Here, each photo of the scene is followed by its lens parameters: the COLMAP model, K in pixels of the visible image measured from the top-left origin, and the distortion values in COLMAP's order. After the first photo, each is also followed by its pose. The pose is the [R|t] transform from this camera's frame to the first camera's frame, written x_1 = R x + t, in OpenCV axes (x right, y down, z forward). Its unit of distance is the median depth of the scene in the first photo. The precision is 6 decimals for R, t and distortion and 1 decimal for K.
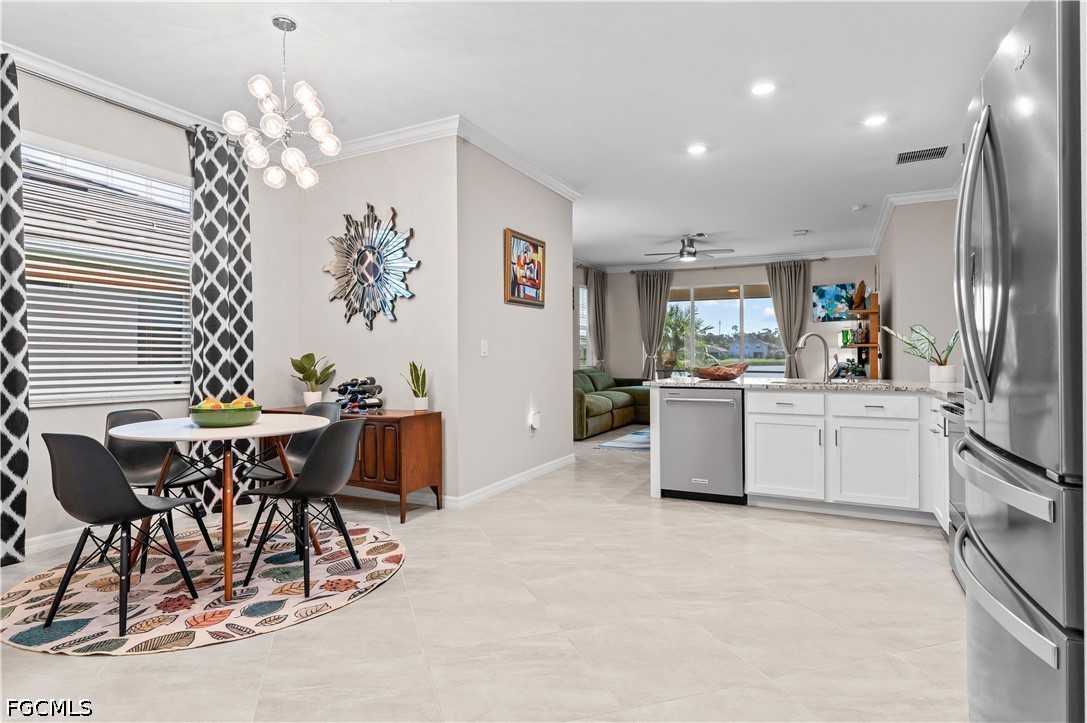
lens RADIAL K [[591.7, 0, 530.6], [0, 591.7, 351.2], [0, 0, 1]] dist [0.001625, 0.001284]
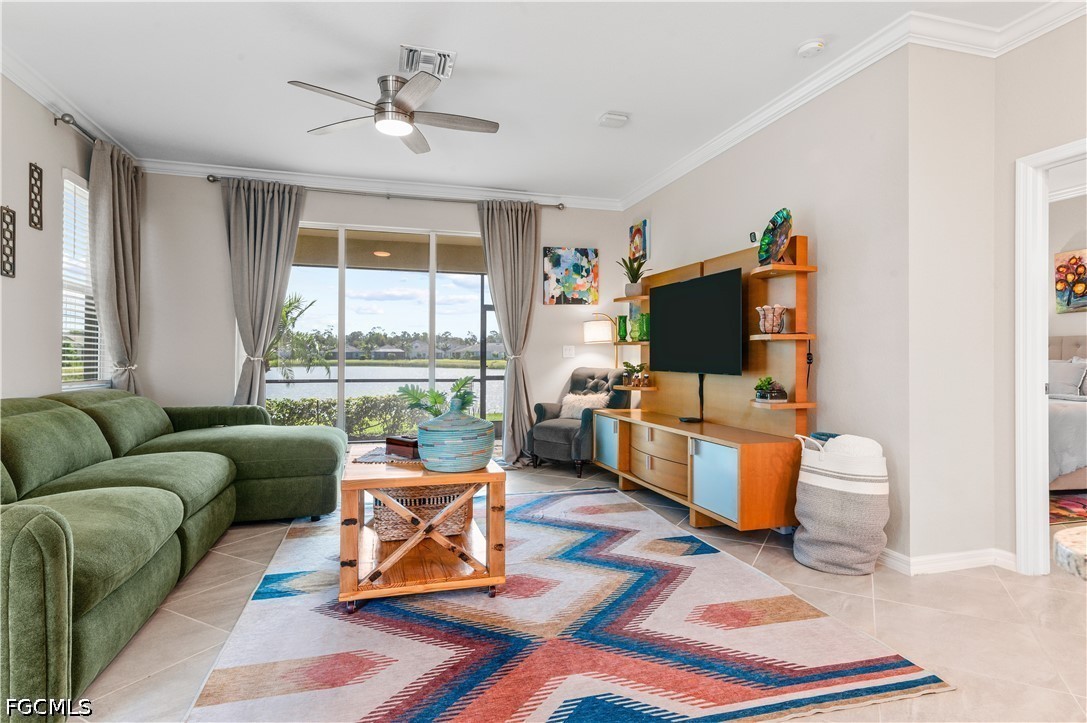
lens RADIAL K [[574.3, 0, 543.1], [0, 574.3, 351.9], [0, 0, 1]] dist [0.009564, -0.001705]
pose [[0.723768, 0.009259, 0.689982, 0.098213], [-0.008497, 0.999954, -0.004505, 0.008441], [-0.689991, -0.002602, 0.723813, 0.999847]]
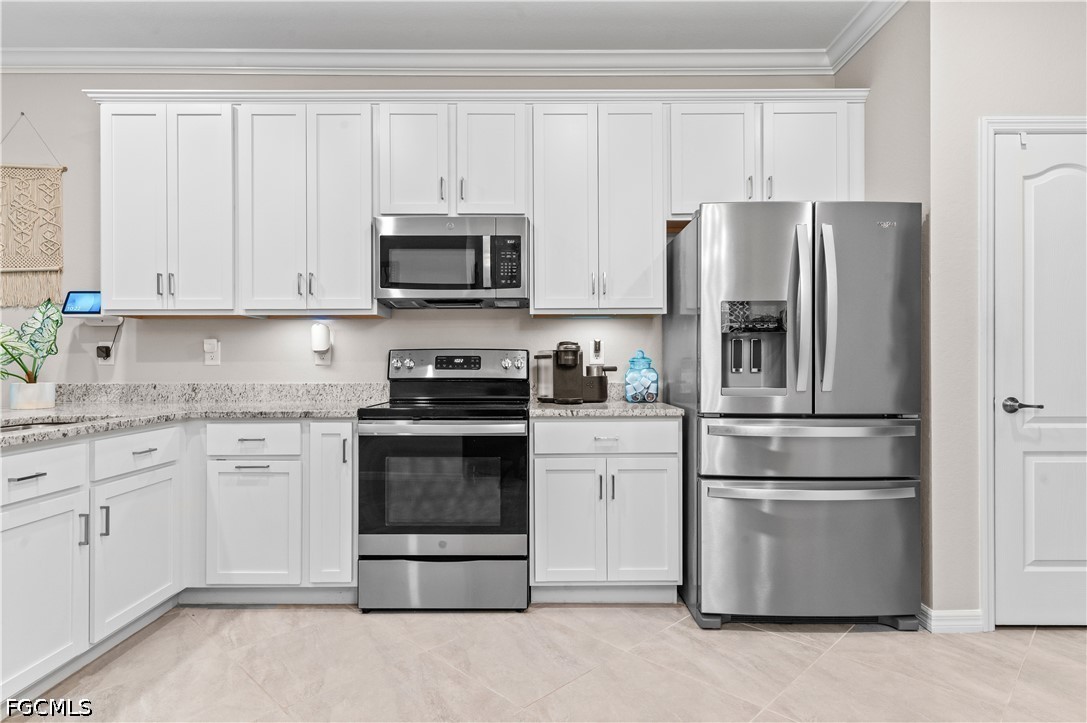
lens RADIAL K [[591.7, 0, 542.4], [0, 591.7, 366.1], [0, 0, 1]] dist [0.001625, 0.001284]
pose [[-0.462034, 0.001164, 0.886862, -0.101134], [-0.003757, 0.999988, -0.003270, 0.004879], [-0.886854, -0.004843, -0.462024, 0.655427]]
